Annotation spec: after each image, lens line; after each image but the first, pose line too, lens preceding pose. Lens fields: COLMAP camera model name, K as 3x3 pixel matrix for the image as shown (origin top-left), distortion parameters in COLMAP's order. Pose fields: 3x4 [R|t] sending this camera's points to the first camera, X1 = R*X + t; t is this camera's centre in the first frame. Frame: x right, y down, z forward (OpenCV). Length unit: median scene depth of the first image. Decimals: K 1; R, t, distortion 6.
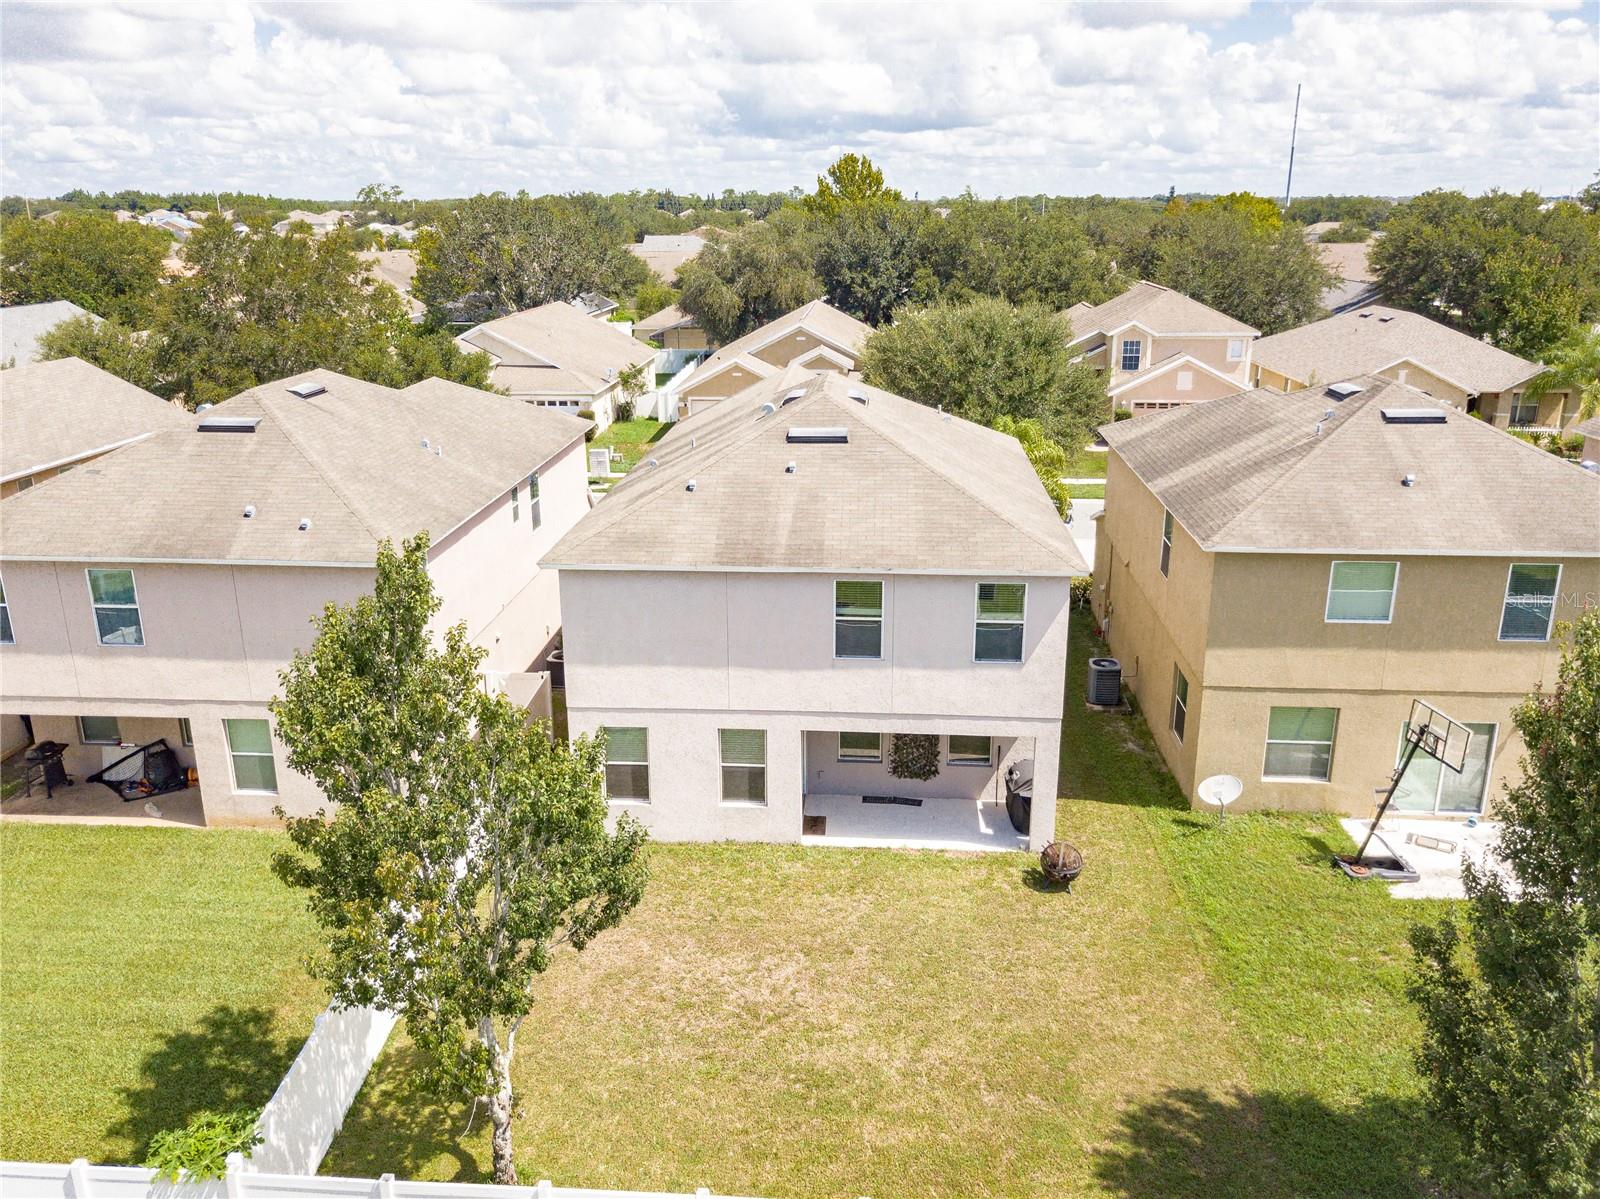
lens RADIAL K [[1227.1, 0, 809.6], [0, 1227.1, 596.0], [0, 0, 1]] dist [0.012681, 0.011497]
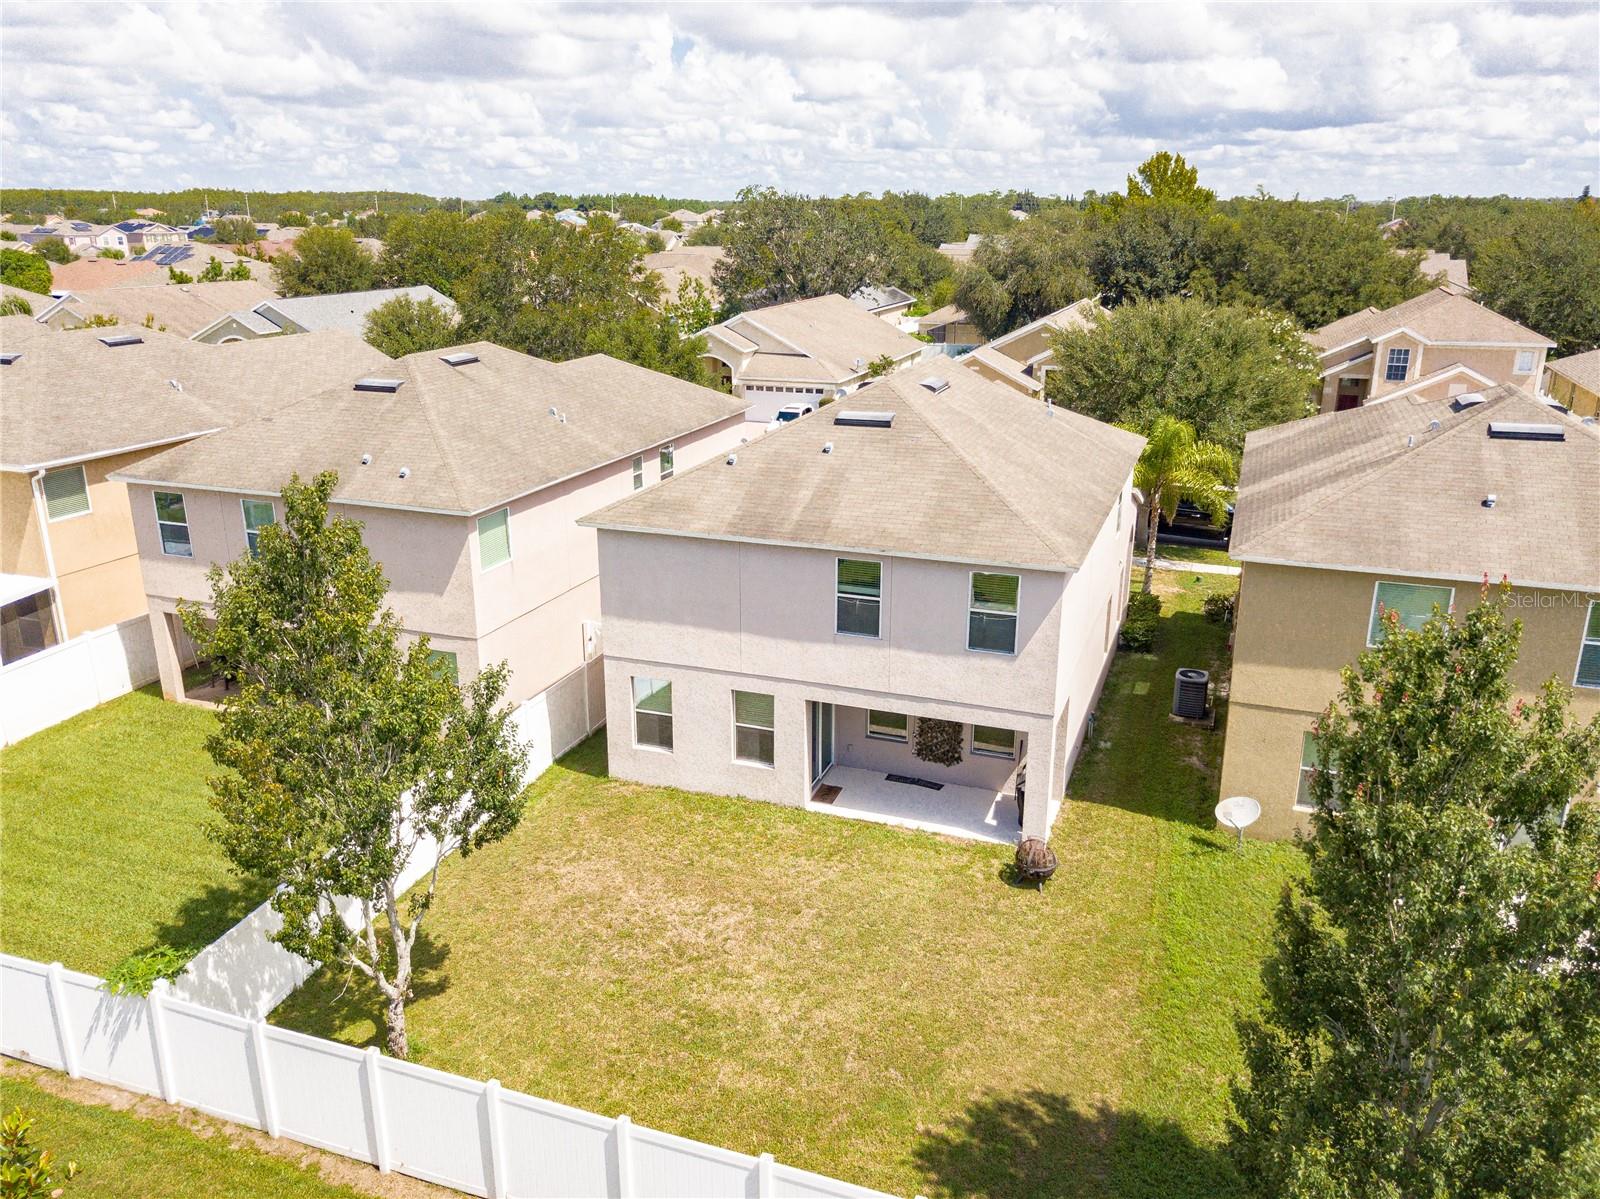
lens RADIAL K [[1227.1, 0, 921.2], [0, 1227.1, 601.6], [0, 0, 1]] dist [0.012681, 0.011497]
pose [[0.961822, 0.086475, -0.259655, 0.296462], [-0.086195, 0.996200, 0.012489, 0.004191], [0.259749, 0.010369, 0.965621, 0.015100]]
